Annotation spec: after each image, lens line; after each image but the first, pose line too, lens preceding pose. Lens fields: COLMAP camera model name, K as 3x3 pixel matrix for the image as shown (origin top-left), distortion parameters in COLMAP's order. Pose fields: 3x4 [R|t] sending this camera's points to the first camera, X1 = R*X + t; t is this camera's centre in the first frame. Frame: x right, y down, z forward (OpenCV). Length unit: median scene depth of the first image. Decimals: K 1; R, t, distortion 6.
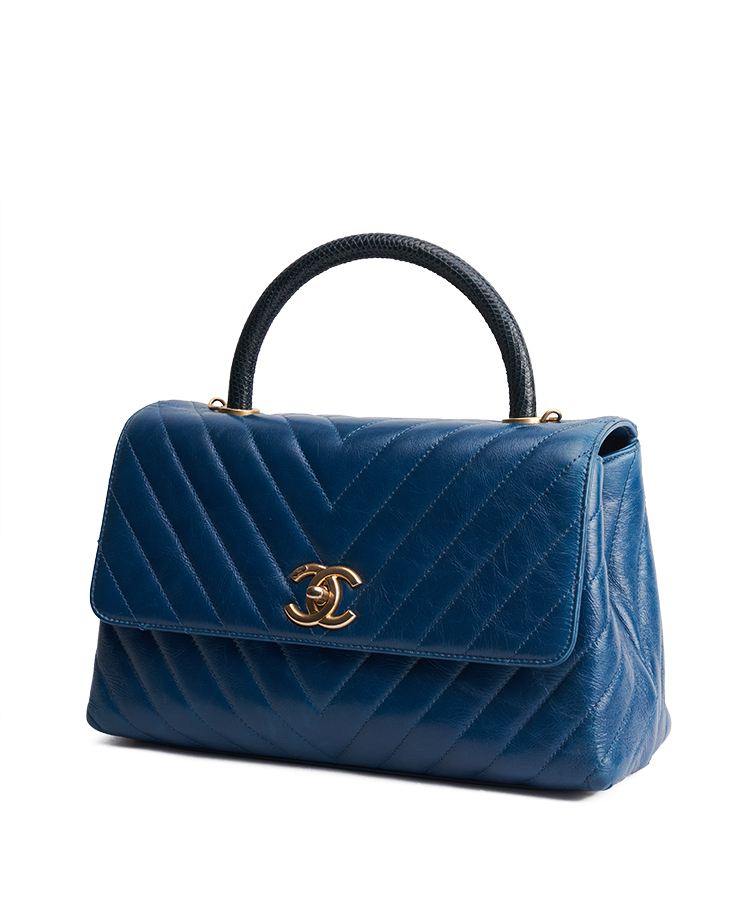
lens RADIAL K [[1812.8, 0, 372.0], [0, 1812.8, 453.0], [0, 0, 1]] dist [-0.059146, 0.104915]
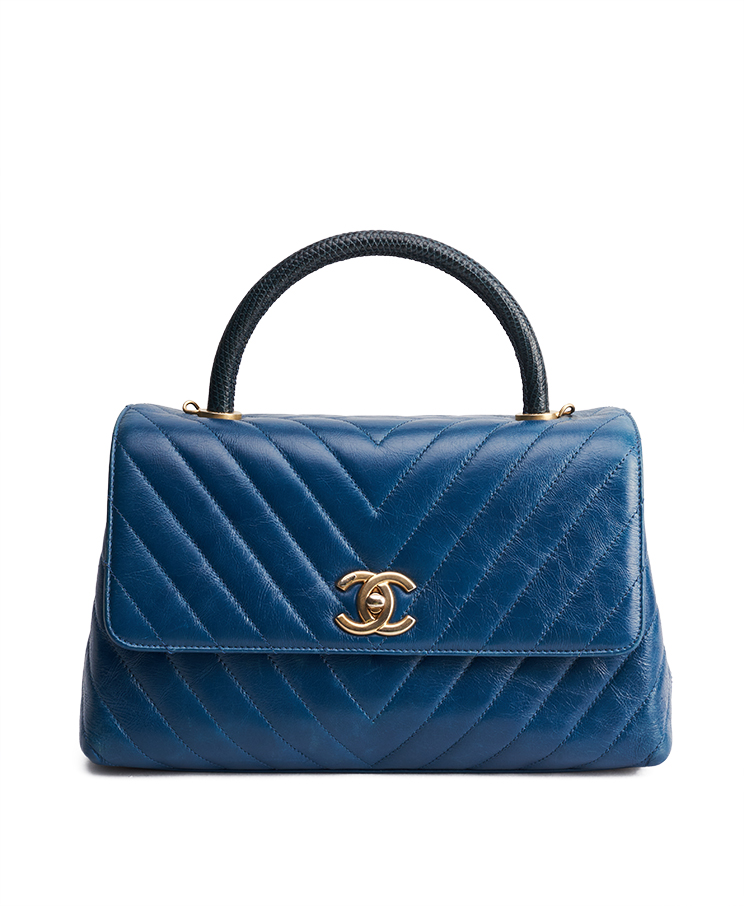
lens RADIAL K [[1812.8, 0, 372.0], [0, 1812.8, 453.0], [0, 0, 1]] dist [-0.059146, 0.104915]
pose [[0.907291, -0.050080, 0.417510, -0.439857], [0.033569, 0.998340, 0.046802, -0.049210], [-0.419161, -0.028448, 0.907466, 0.109822]]
